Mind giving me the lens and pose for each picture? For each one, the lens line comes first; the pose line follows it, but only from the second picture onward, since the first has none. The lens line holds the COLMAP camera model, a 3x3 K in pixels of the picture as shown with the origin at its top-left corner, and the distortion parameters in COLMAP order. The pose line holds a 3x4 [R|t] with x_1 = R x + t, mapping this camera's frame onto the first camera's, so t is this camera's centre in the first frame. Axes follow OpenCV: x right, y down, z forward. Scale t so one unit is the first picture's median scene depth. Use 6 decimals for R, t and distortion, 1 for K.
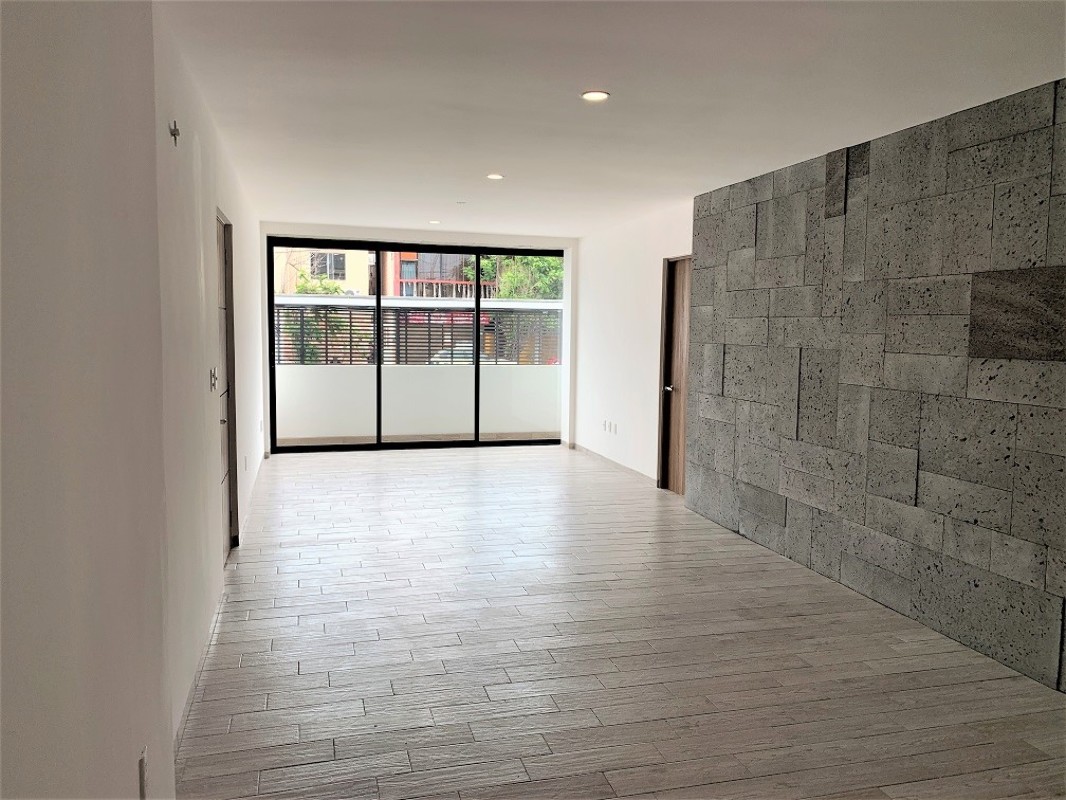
lens RADIAL K [[830.0, 0, 530.5], [0, 830.0, 399.3], [0, 0, 1]] dist [0.010133, -0.008648]
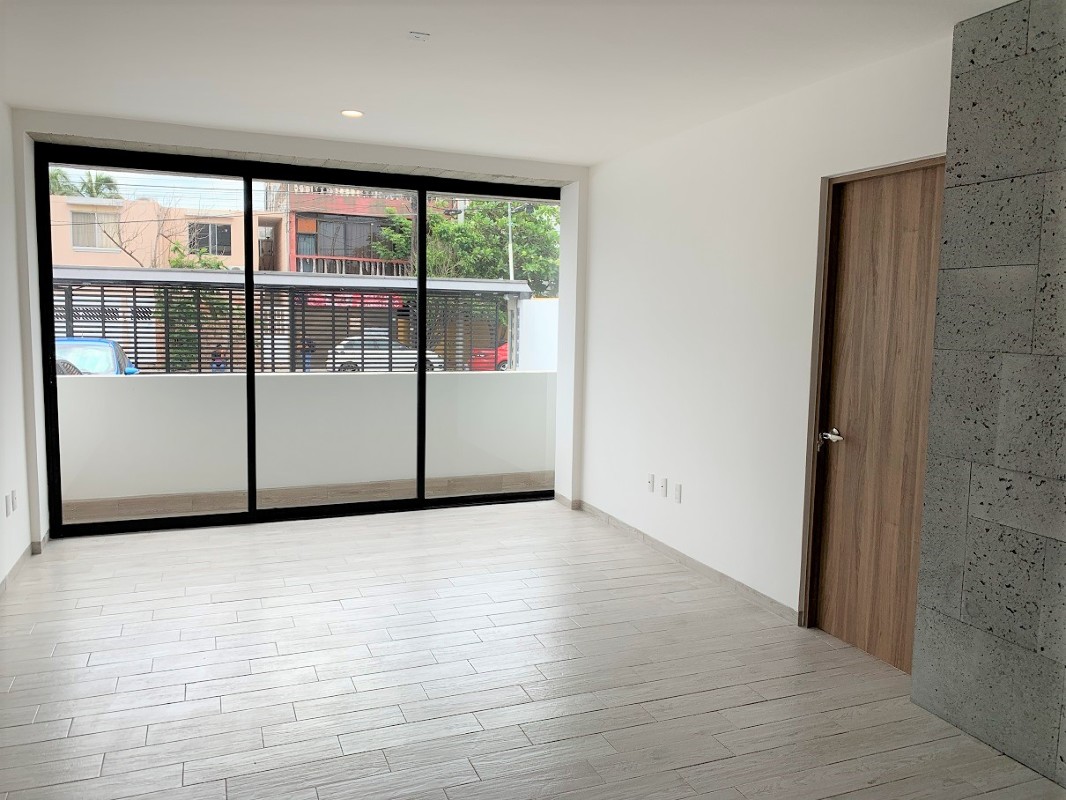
lens RADIAL K [[830.0, 0, 538.6], [0, 830.0, 401.7], [0, 0, 1]] dist [0.010133, -0.008648]
pose [[0.992270, -0.005653, 0.123972, -0.021083], [0.003152, 0.999788, 0.020359, -0.012889], [-0.124061, -0.019811, 0.992077, 0.149339]]
